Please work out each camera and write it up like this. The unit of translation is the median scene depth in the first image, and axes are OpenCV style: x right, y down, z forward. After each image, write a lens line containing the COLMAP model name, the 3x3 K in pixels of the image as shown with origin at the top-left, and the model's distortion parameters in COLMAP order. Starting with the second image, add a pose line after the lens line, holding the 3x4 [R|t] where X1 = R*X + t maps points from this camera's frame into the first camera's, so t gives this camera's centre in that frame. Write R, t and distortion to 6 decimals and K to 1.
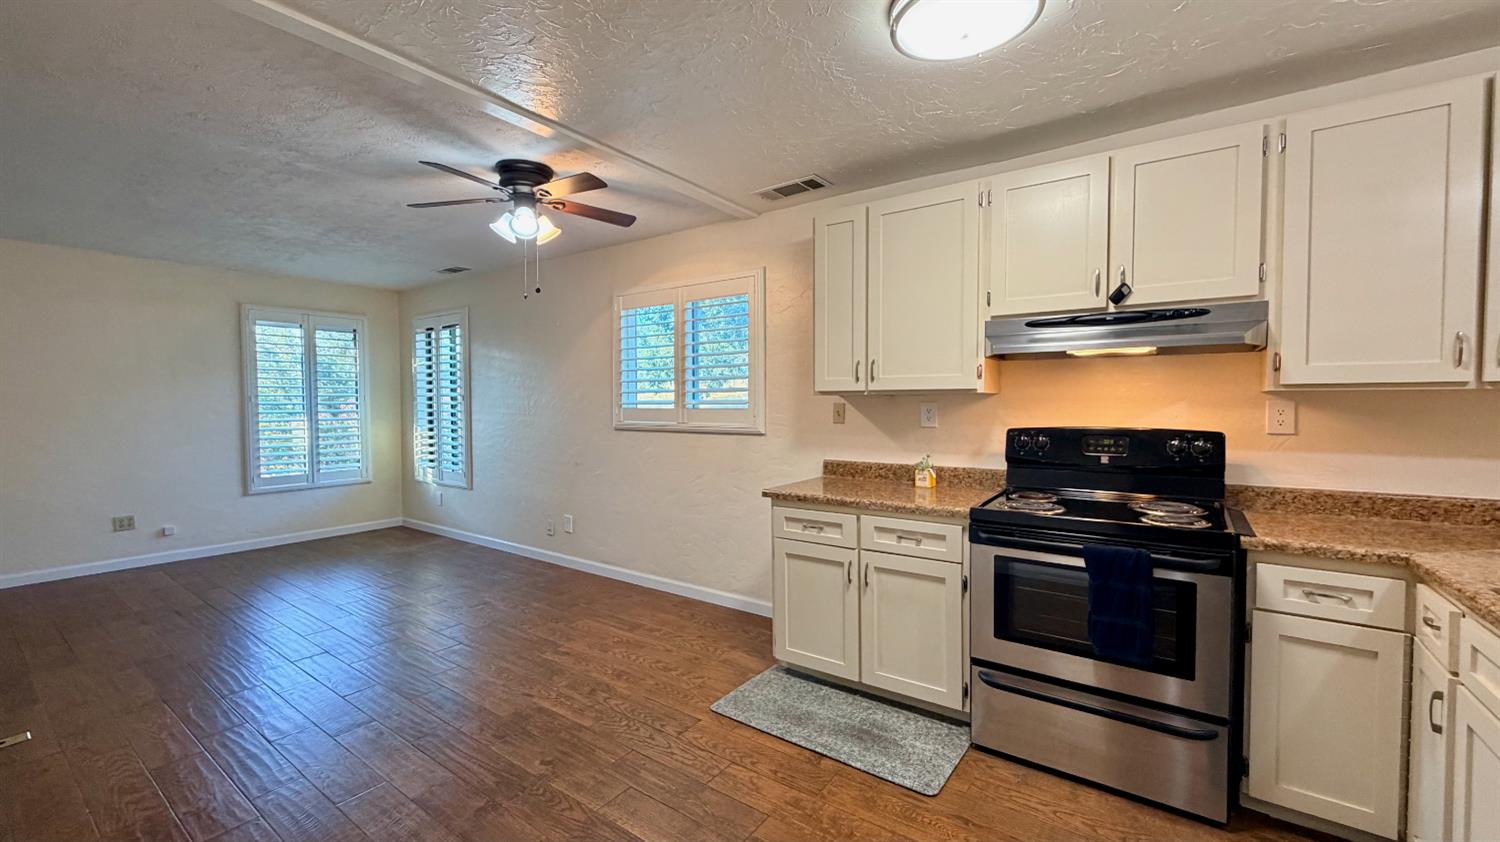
lens RADIAL K [[599.7, 0, 747.2], [0, 599.7, 416.7], [0, 0, 1]] dist [-0.001538, 0.000710]
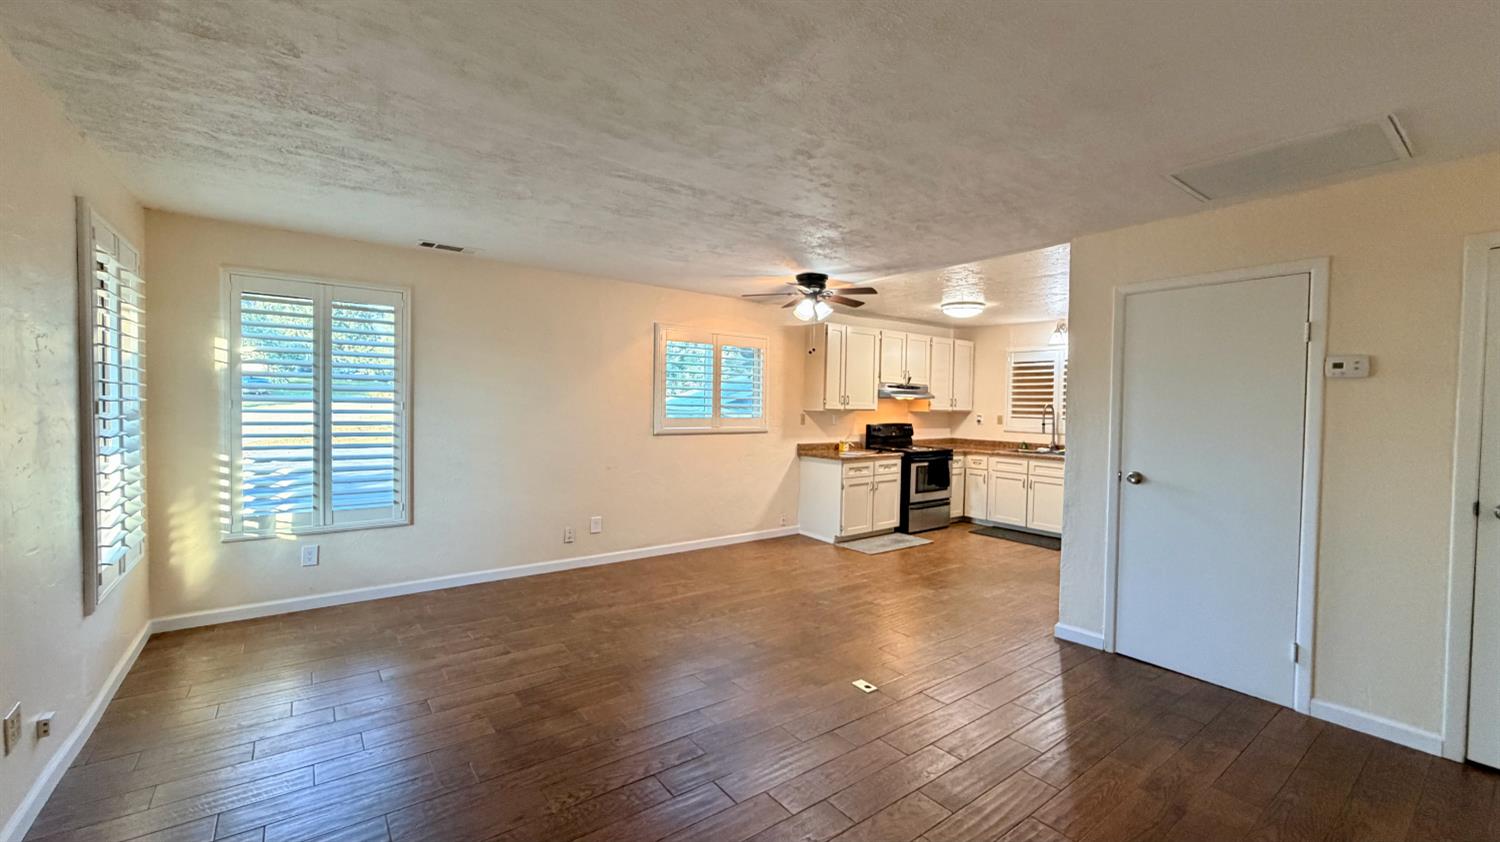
lens RADIAL K [[599.7, 0, 746.5], [0, 599.7, 416.4], [0, 0, 1]] dist [-0.001538, 0.000710]
pose [[0.303634, -0.011773, 0.952716, -1.939025], [0.009511, 0.999911, 0.009325, -0.038673], [-0.952741, 0.006230, 0.303719, 0.643539]]
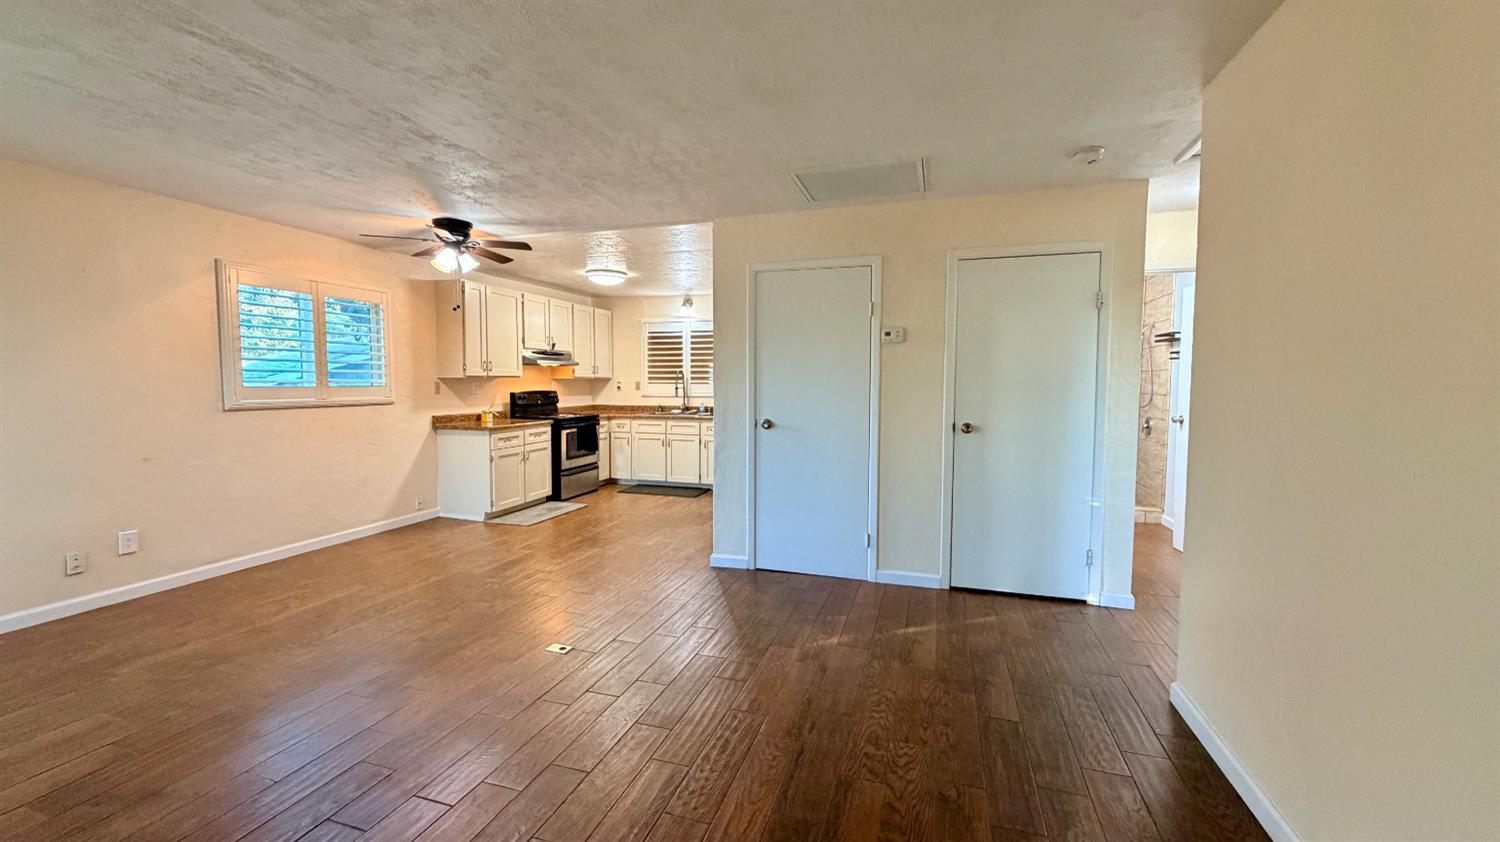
lens RADIAL K [[599.7, 0, 746.4], [0, 599.7, 417.9], [0, 0, 1]] dist [-0.001538, 0.000710]
pose [[-0.304245, -0.055470, 0.950977, -1.938594], [0.025808, 0.997457, 0.066438, -0.012441], [-0.952244, 0.044757, -0.302040, 0.749590]]
